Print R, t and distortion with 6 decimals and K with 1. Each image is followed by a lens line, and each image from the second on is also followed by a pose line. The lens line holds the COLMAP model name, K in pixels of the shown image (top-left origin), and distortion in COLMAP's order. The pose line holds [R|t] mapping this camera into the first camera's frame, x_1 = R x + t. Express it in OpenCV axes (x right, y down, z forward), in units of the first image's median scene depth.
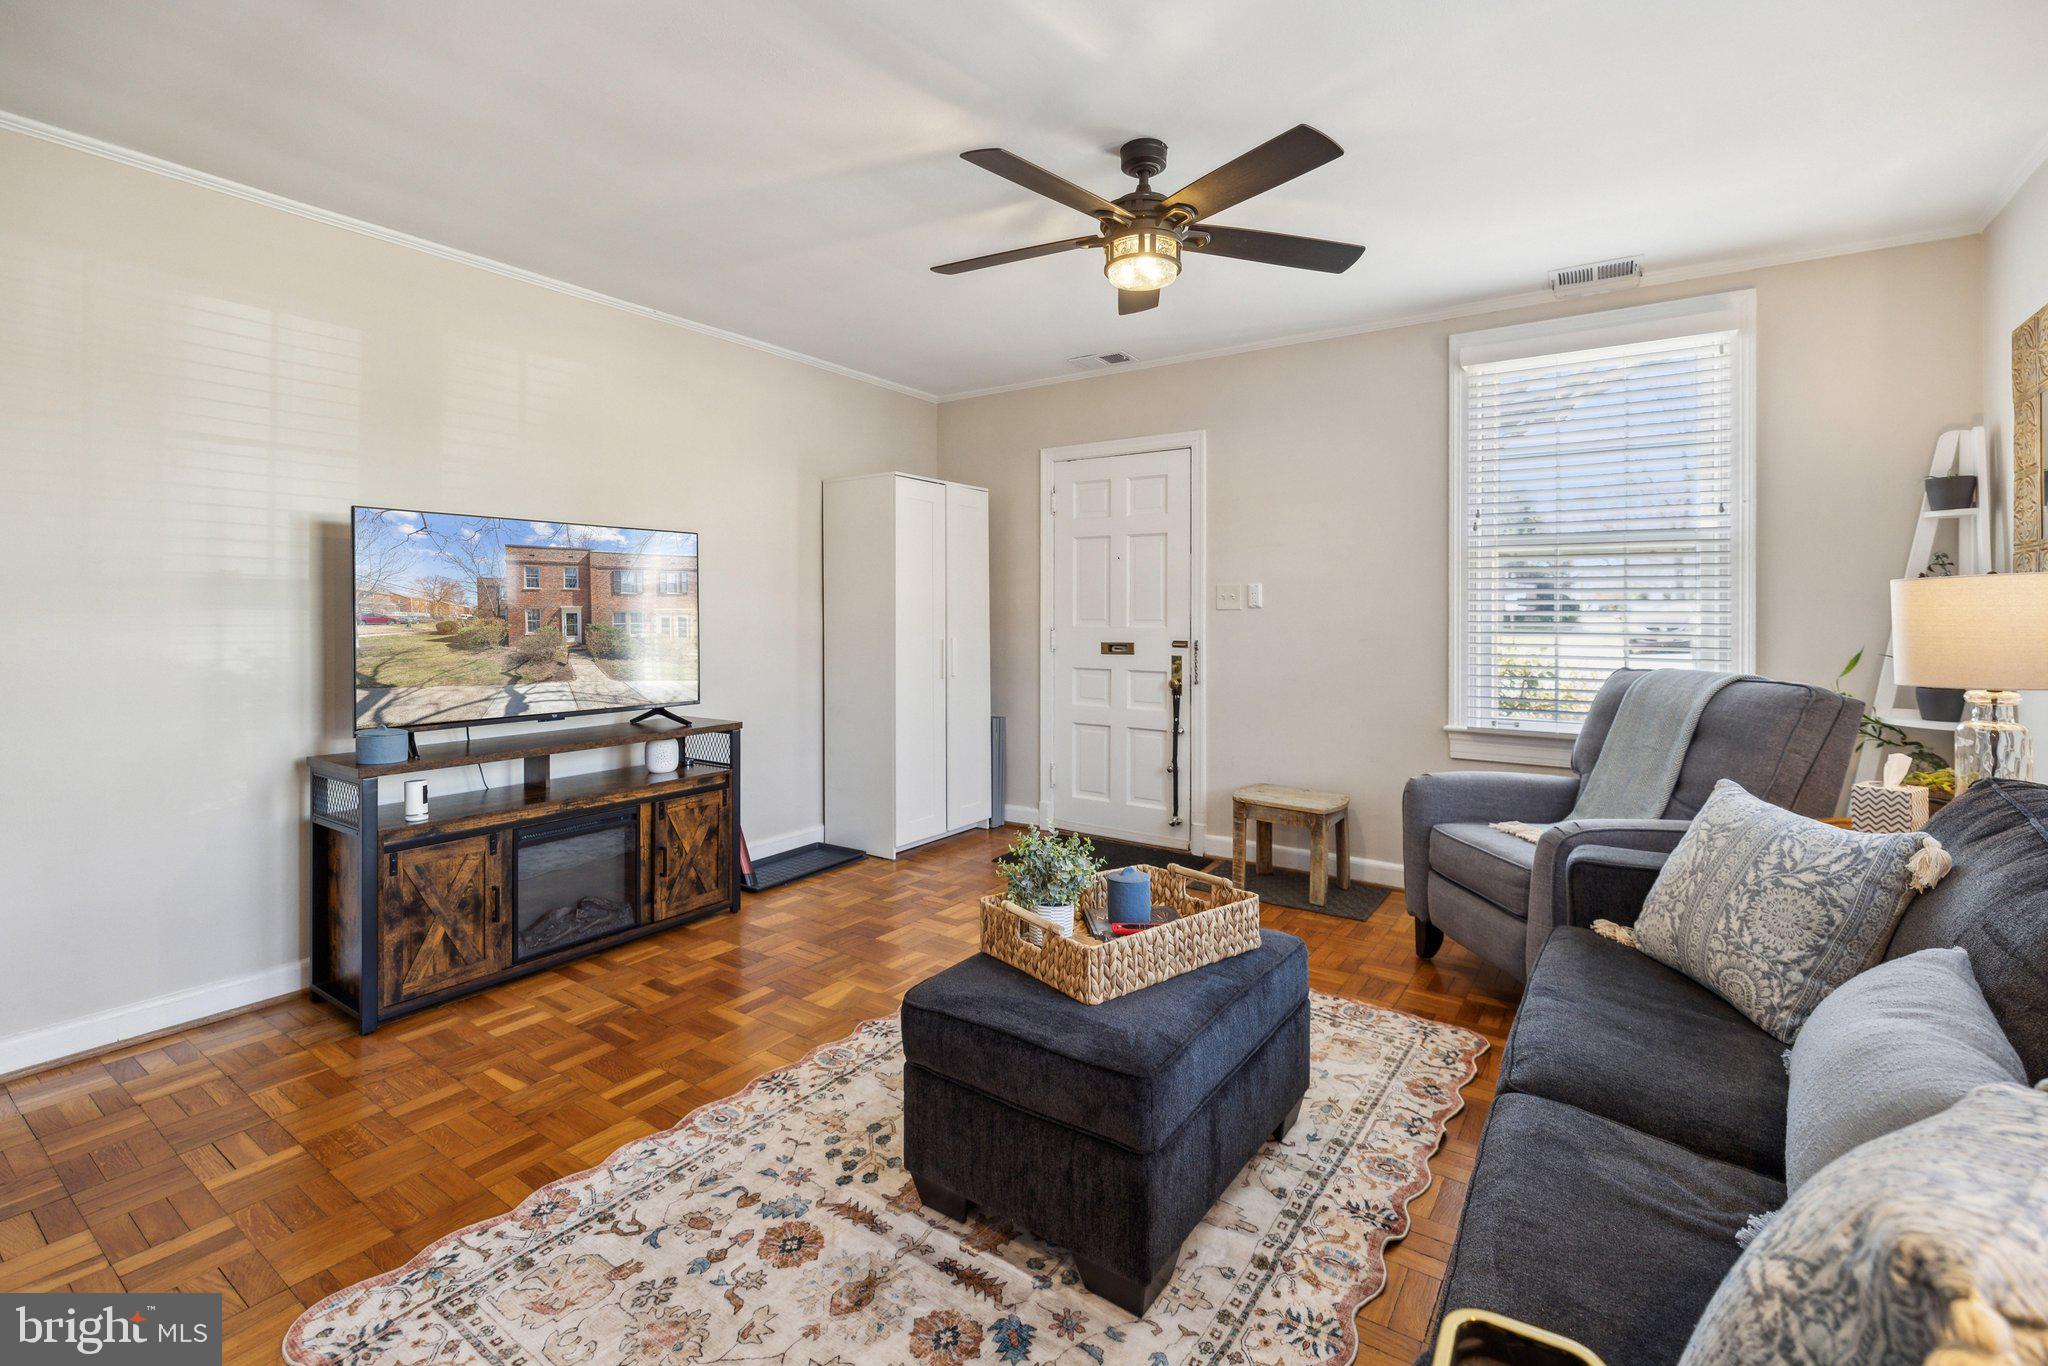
lens RADIAL K [[918.6, 0, 1012.6], [0, 918.6, 597.8], [0, 0, 1]] dist [0.012752, -0.000011]
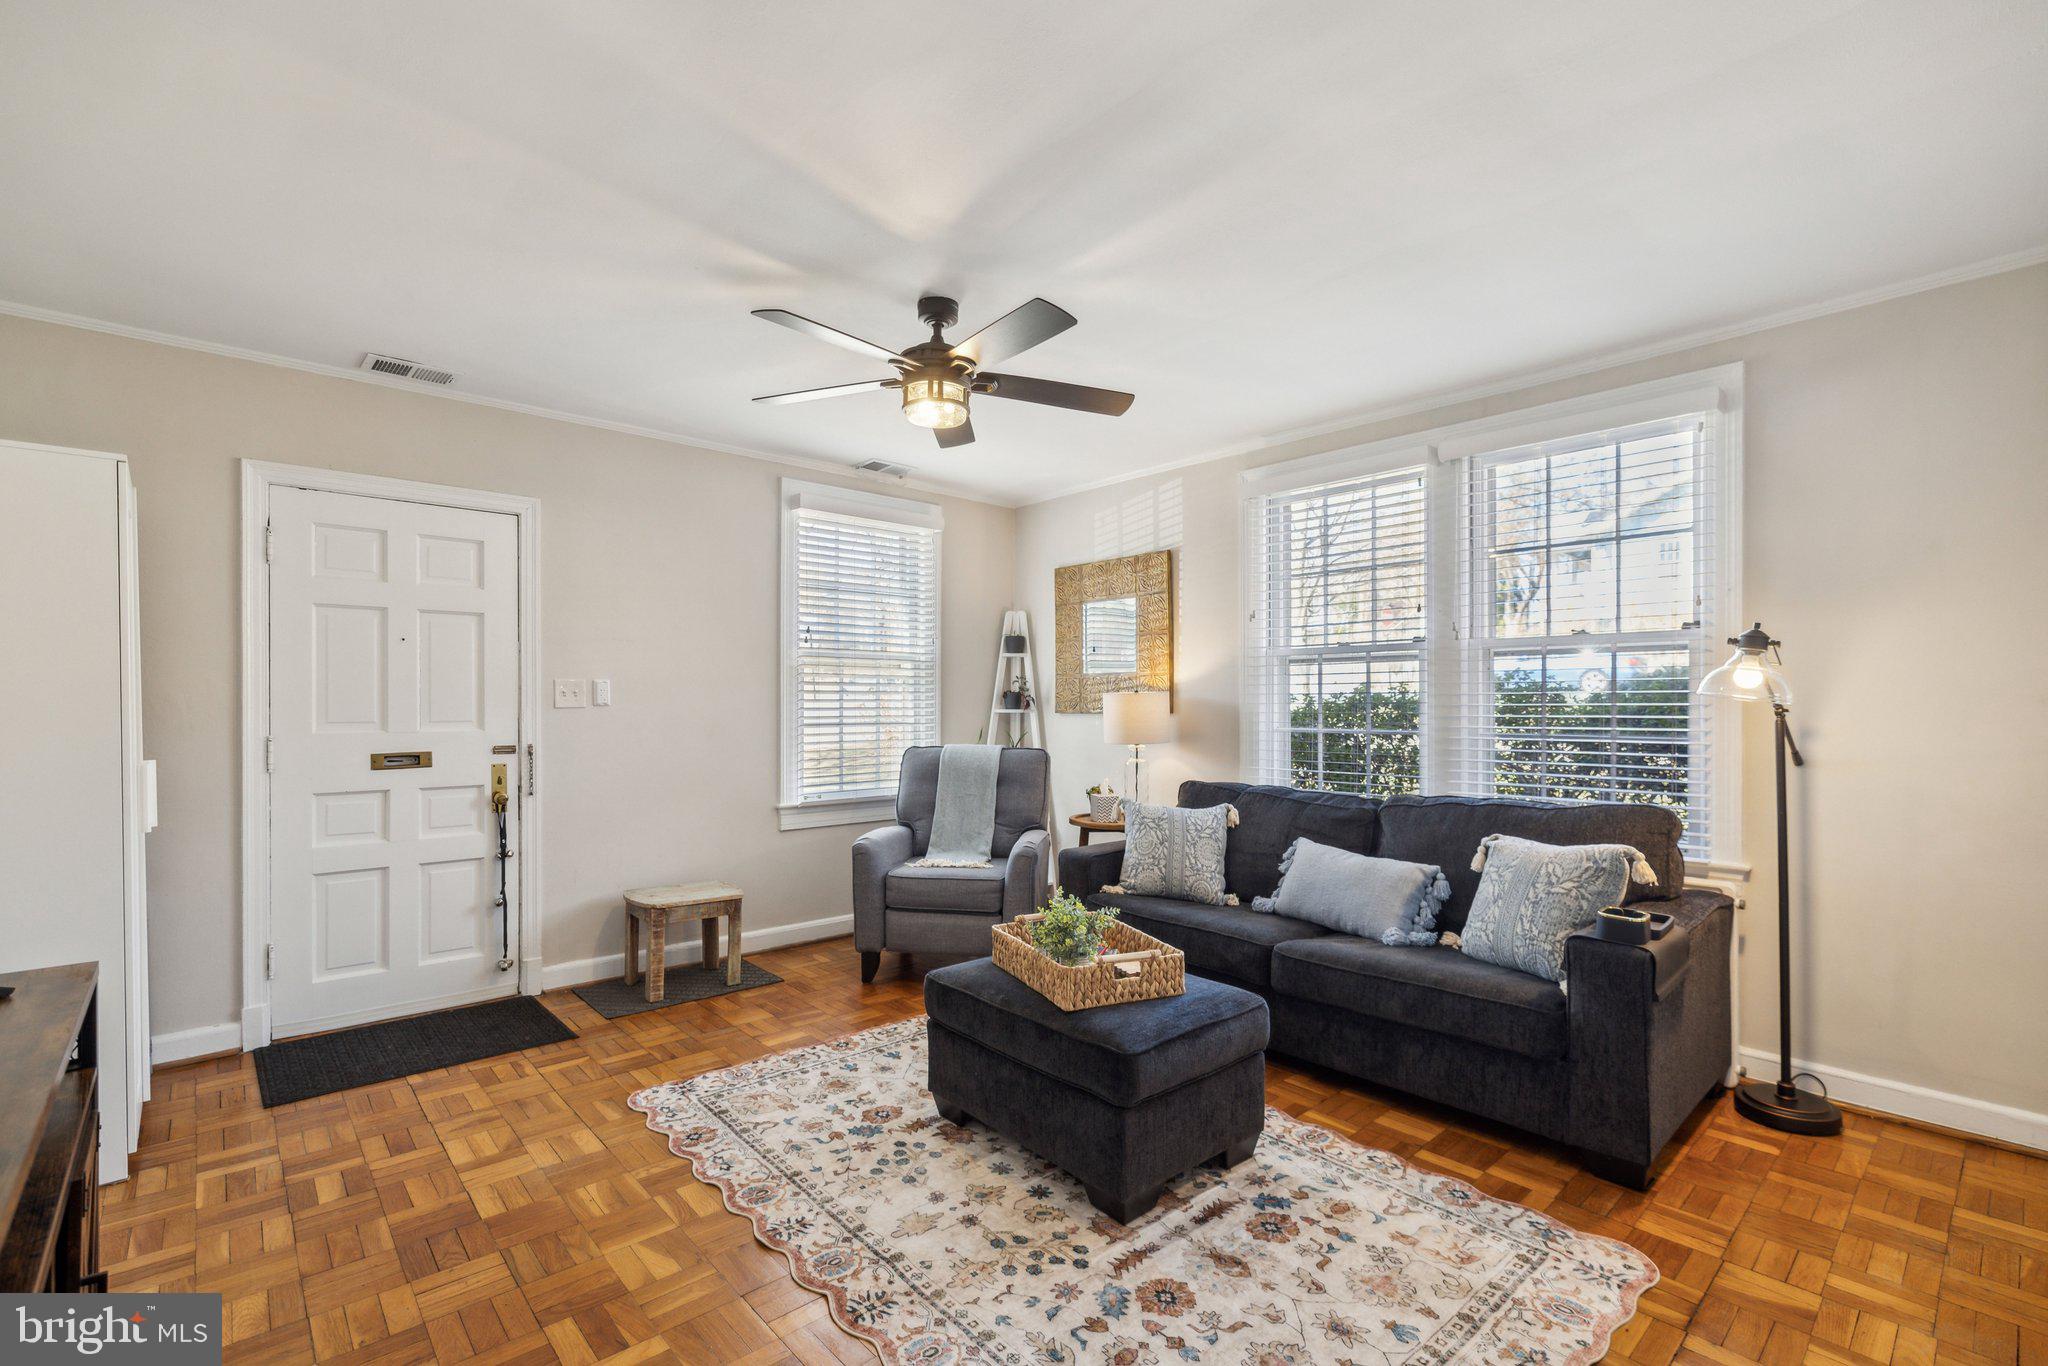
lens RADIAL K [[918.6, 0, 1022.1], [0, 918.6, 698.8], [0, 0, 1]] dist [0.012752, -0.000011]
pose [[0.224483, -0.001013, 0.974477, -0.729777], [-0.014838, 0.999880, 0.004457, -0.008861], [-0.974365, -0.015459, 0.224441, 0.503221]]
